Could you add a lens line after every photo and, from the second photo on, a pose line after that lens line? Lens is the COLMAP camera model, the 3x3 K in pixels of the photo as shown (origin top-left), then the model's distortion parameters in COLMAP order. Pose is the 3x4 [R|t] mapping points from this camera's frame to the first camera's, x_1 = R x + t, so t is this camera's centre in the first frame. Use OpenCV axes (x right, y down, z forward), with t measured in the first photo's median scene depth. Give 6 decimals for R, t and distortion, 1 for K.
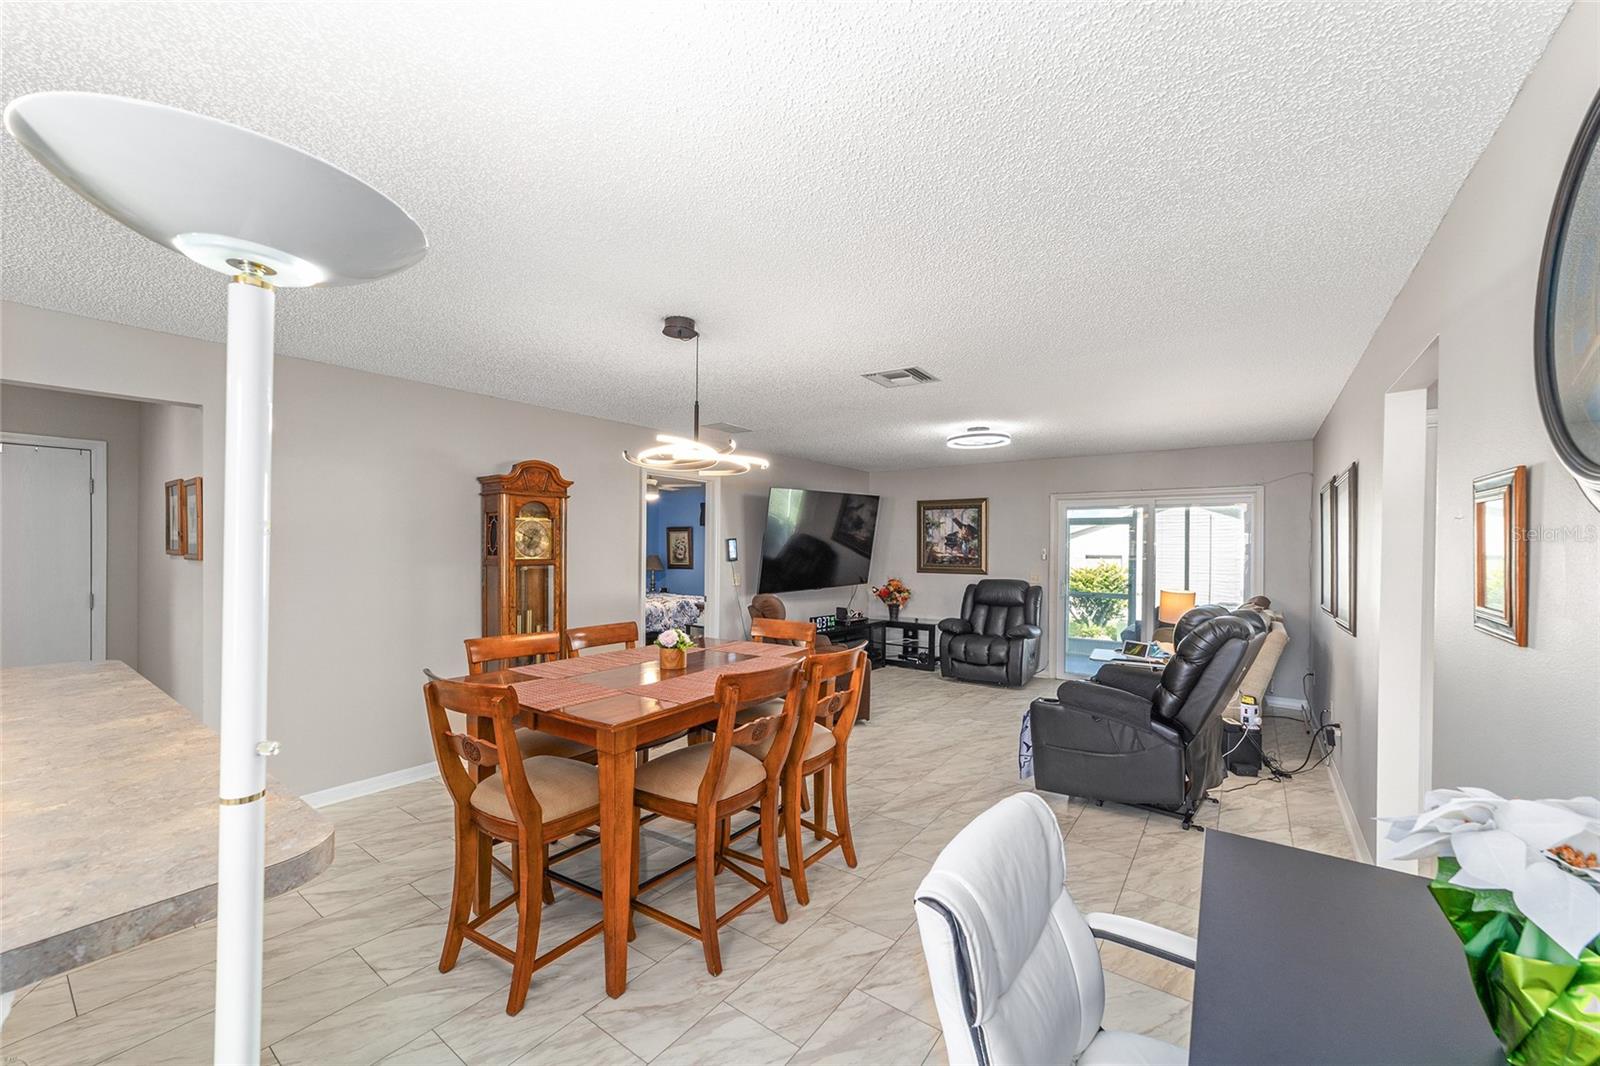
lens RADIAL K [[621.3, 0, 797.3], [0, 621.3, 545.0], [0, 0, 1]] dist [-0.016324, 0.008327]
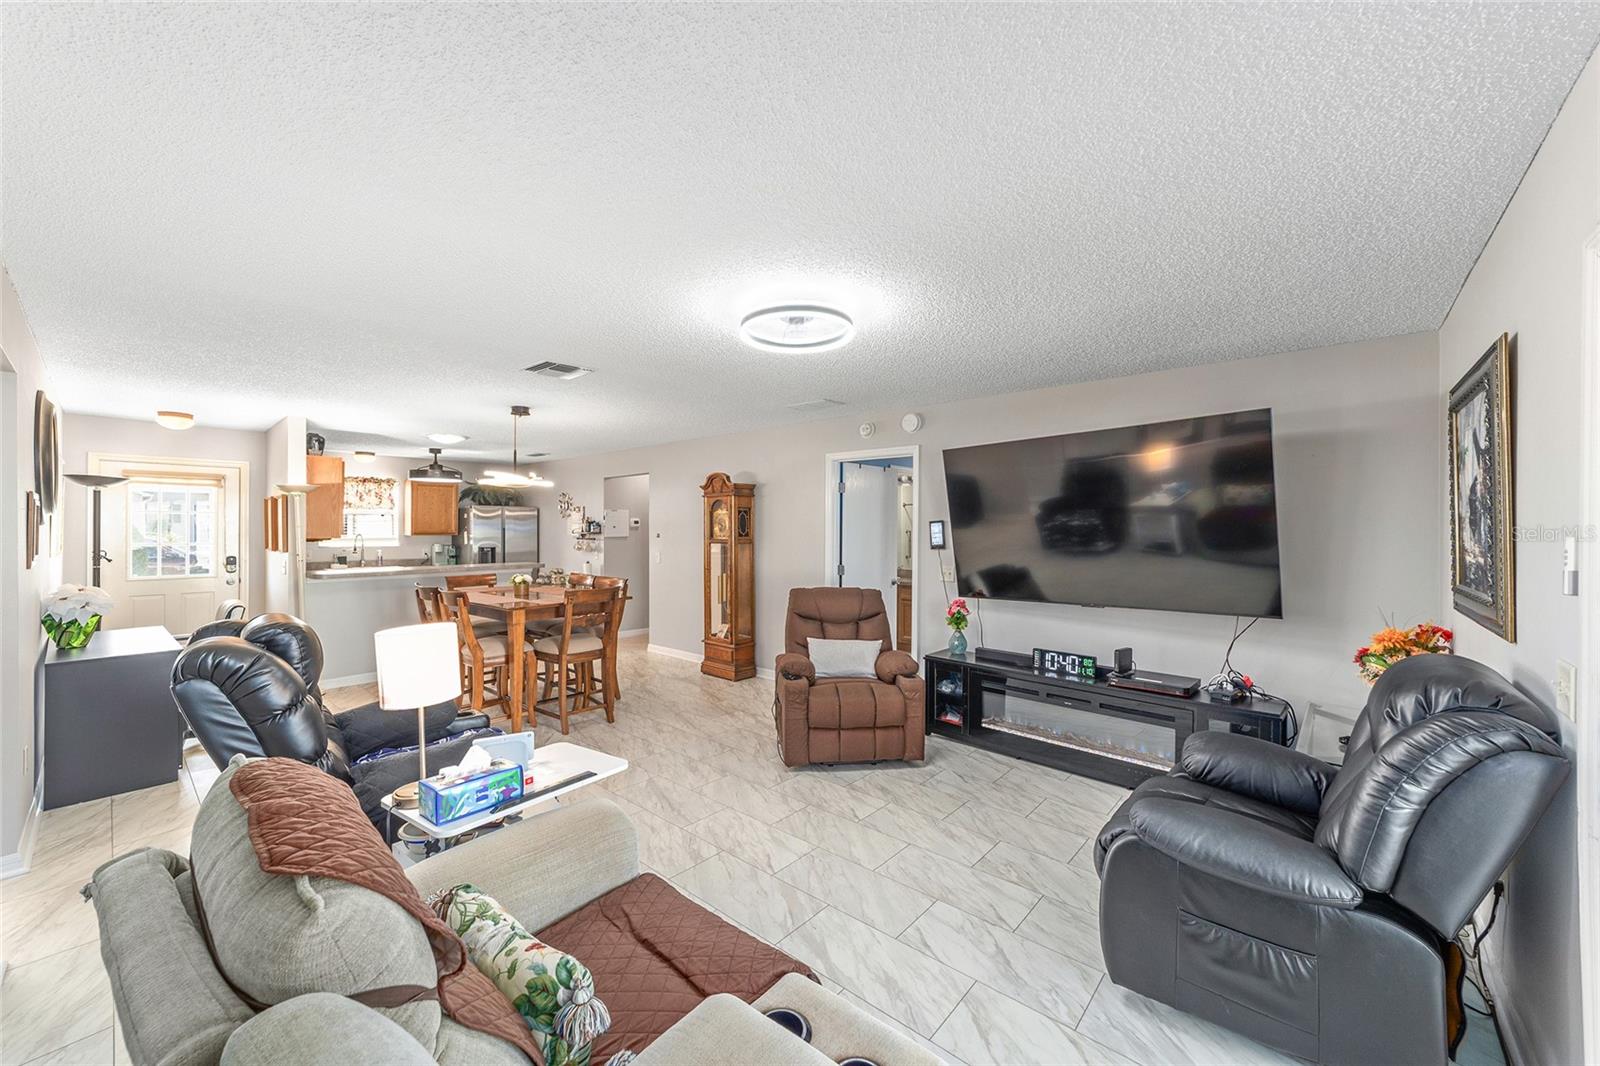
lens RADIAL K [[613.5, 0, 793.3], [0, 613.5, 534.3], [0, 0, 1]] dist [-0.017294, 0.008804]
pose [[-0.095432, 0.000919, -0.995436, 0.572662], [-0.001474, 0.999998, 0.001064, 0.004919], [0.995435, 0.001569, -0.095431, 0.739128]]
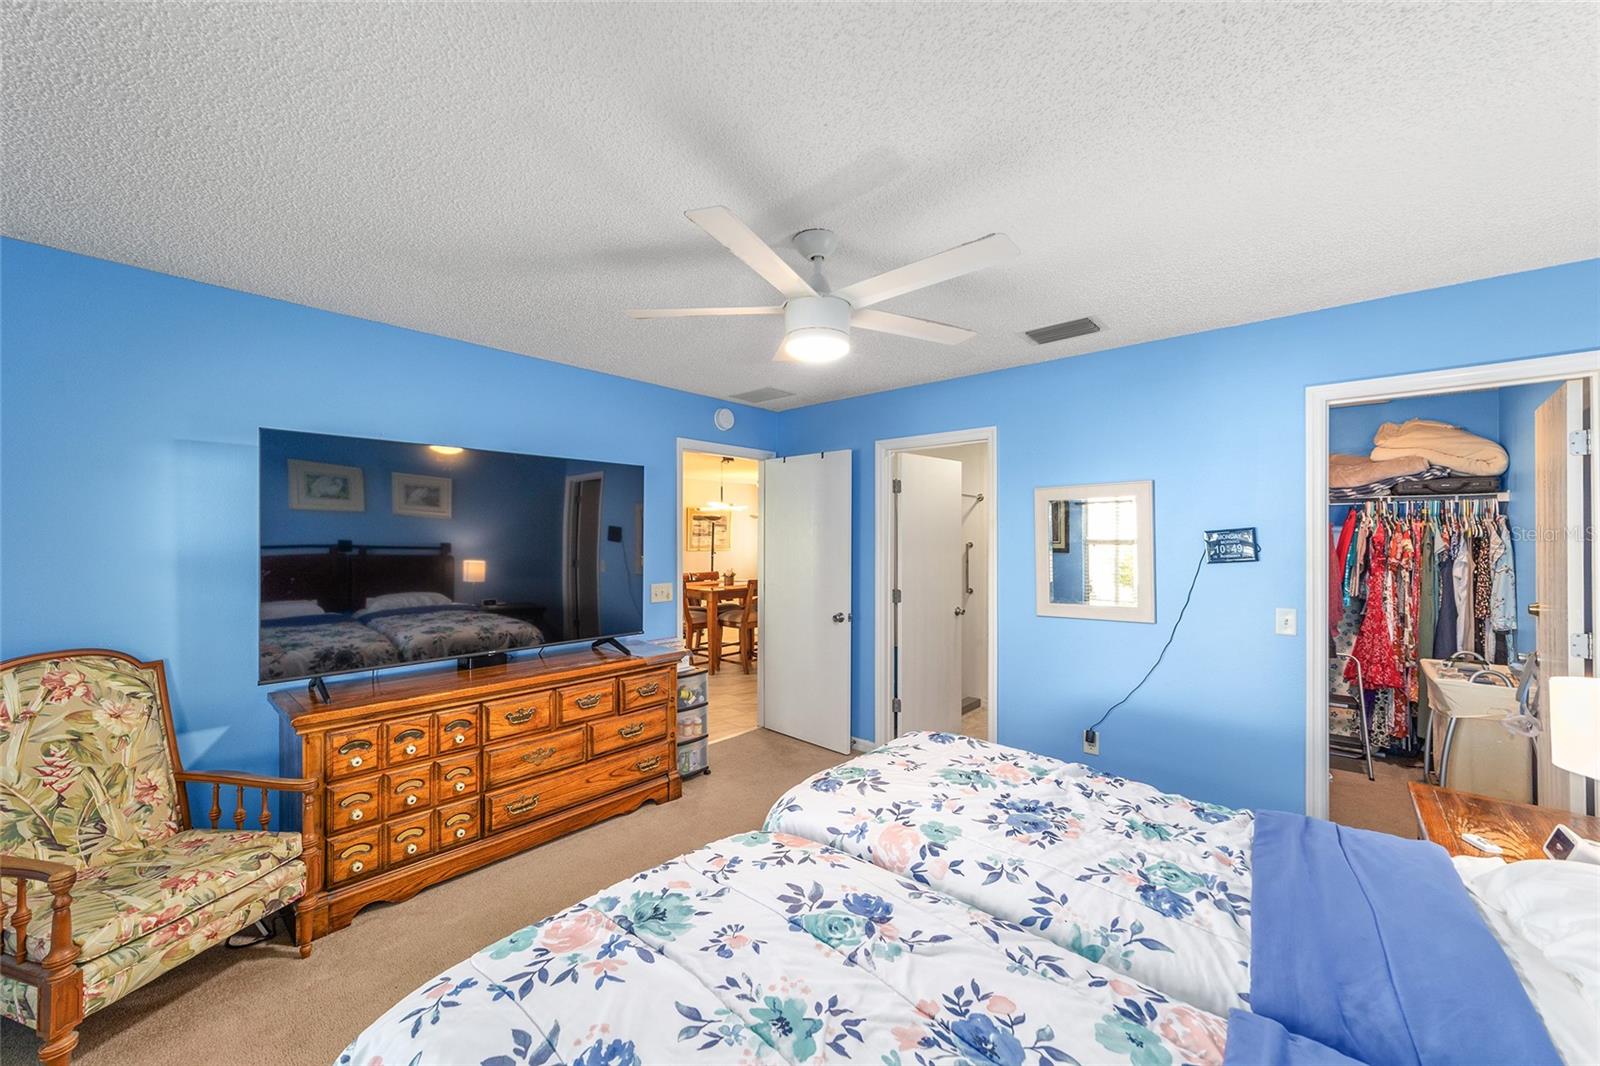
lens RADIAL K [[616.4, 0, 796.0], [0, 616.4, 539.3], [0, 0, 1]] dist [-0.017544, 0.008603]
pose [[-0.995540, -0.007924, 0.094007, -0.277080], [-0.007980, 0.999968, -0.000213, -0.000138], [-0.094003, -0.000962, -0.995571, 1.360624]]
